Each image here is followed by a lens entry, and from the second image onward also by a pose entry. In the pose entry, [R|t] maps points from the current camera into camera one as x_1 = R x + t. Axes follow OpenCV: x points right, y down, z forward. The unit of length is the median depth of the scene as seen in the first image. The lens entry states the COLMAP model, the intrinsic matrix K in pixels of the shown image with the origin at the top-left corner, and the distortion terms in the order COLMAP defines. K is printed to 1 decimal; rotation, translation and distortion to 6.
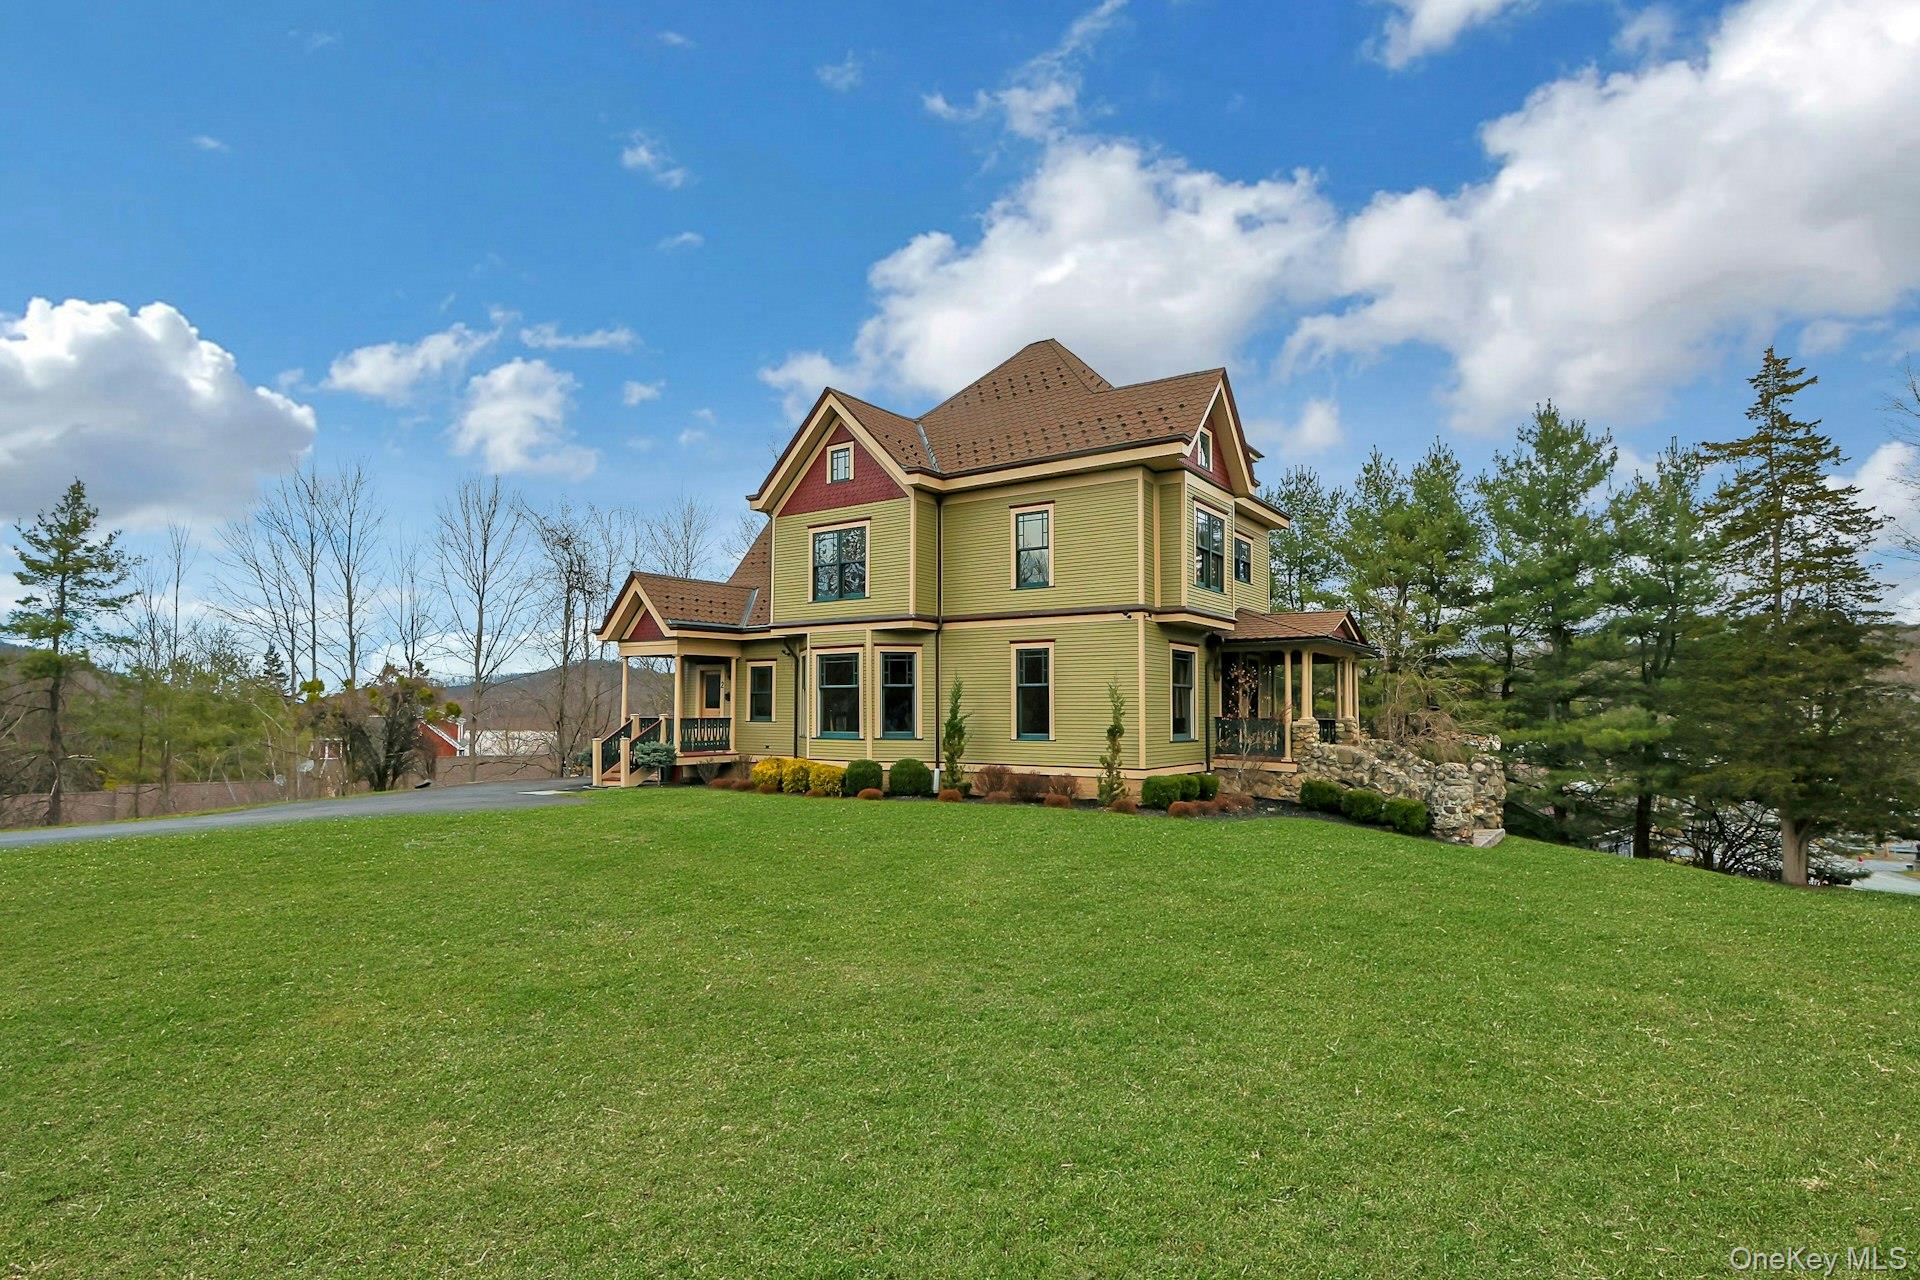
lens RADIAL K [[1002.7, 0, 921.6], [0, 1002.7, 638.7], [0, 0, 1]] dist [0.000850, 0.000345]
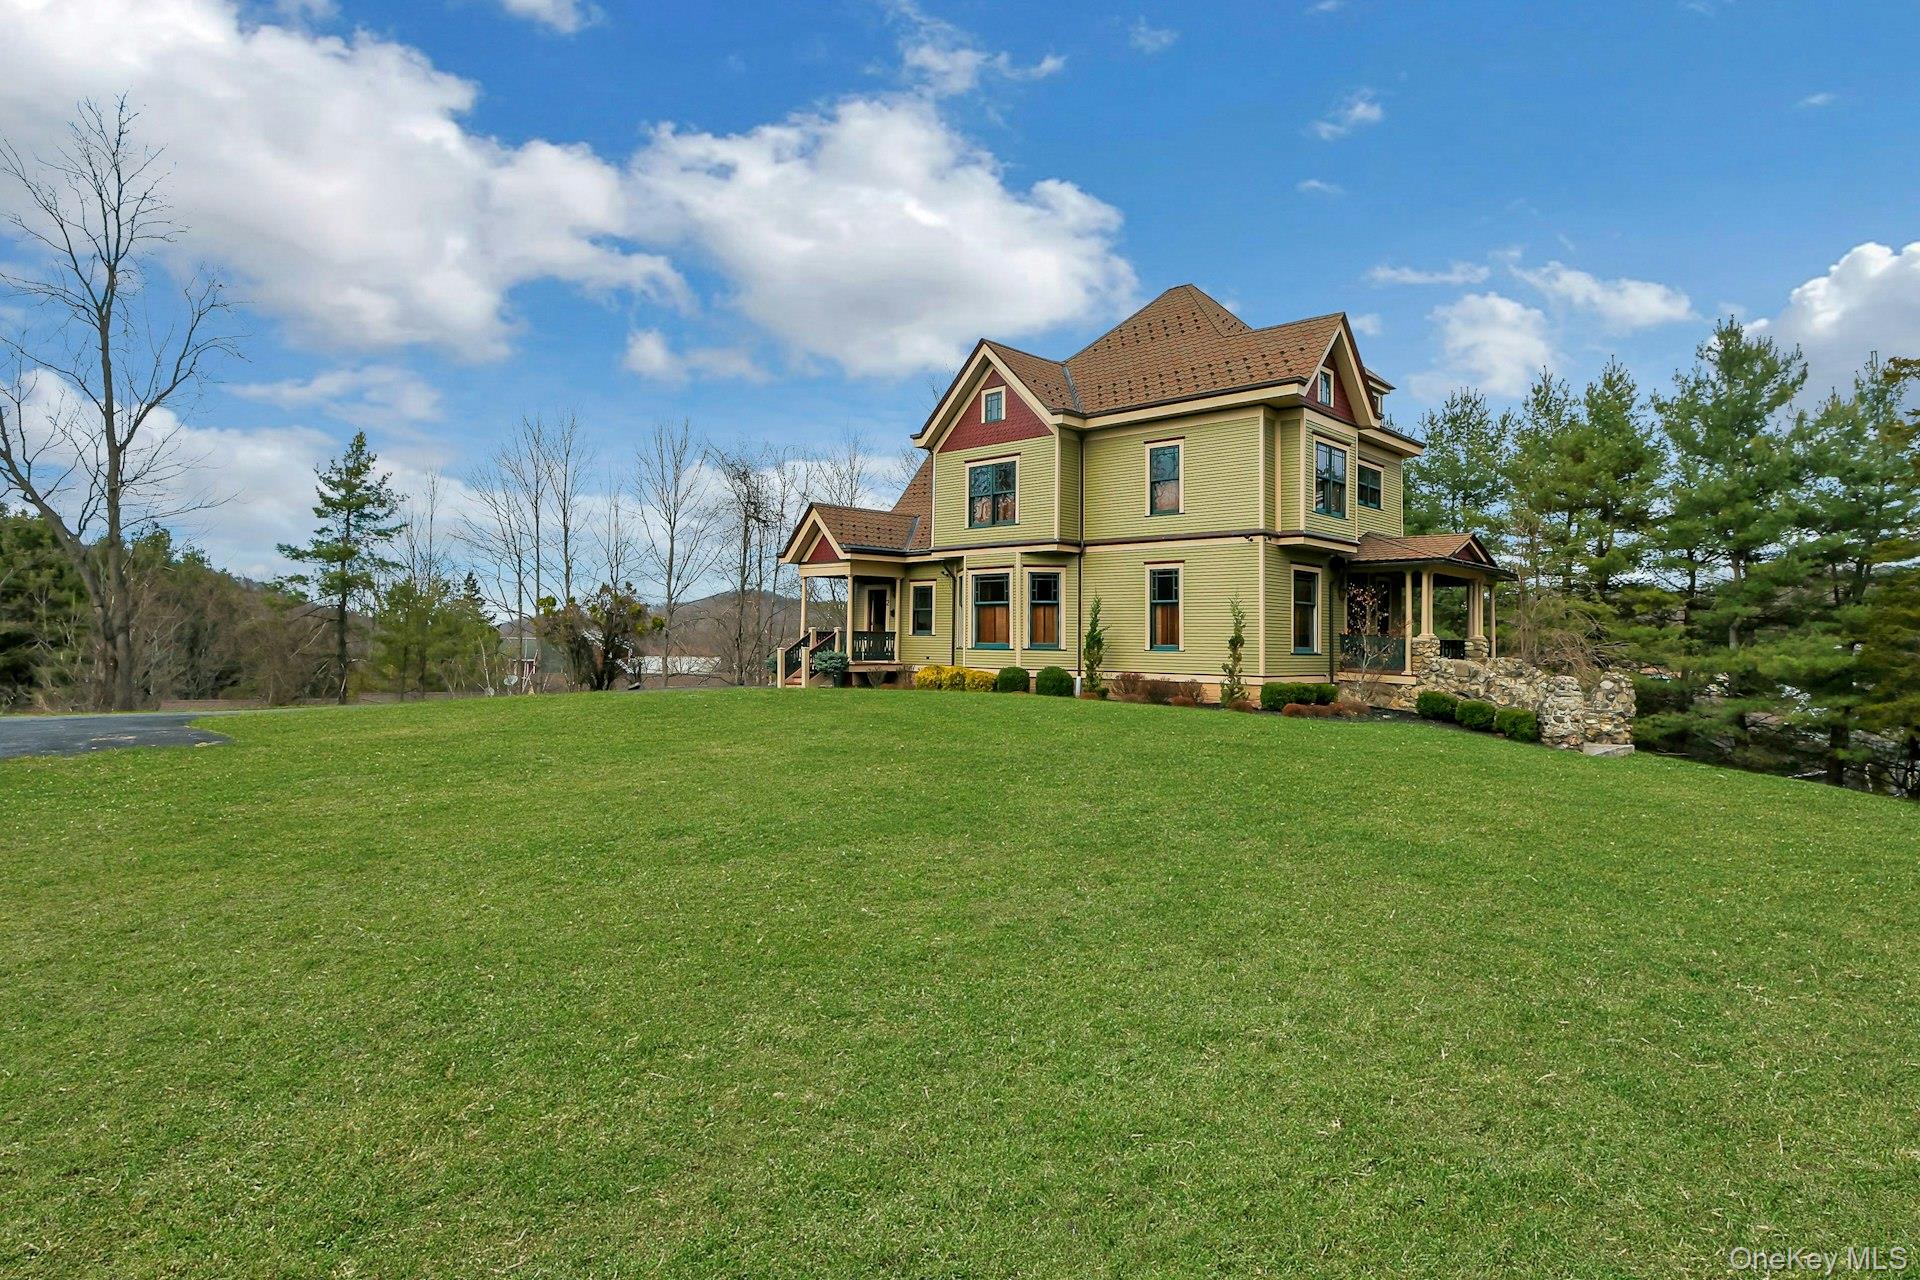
lens RADIAL K [[1026.8, 0, 877.9], [0, 1026.8, 575.1], [0, 0, 1]] dist [-0.025100, 0.001091]
pose [[0.980736, 0.004216, -0.195294, 0.016057], [-0.002715, 0.999965, 0.007950, 0.006759], [0.195320, -0.007267, 0.980713, -0.144618]]
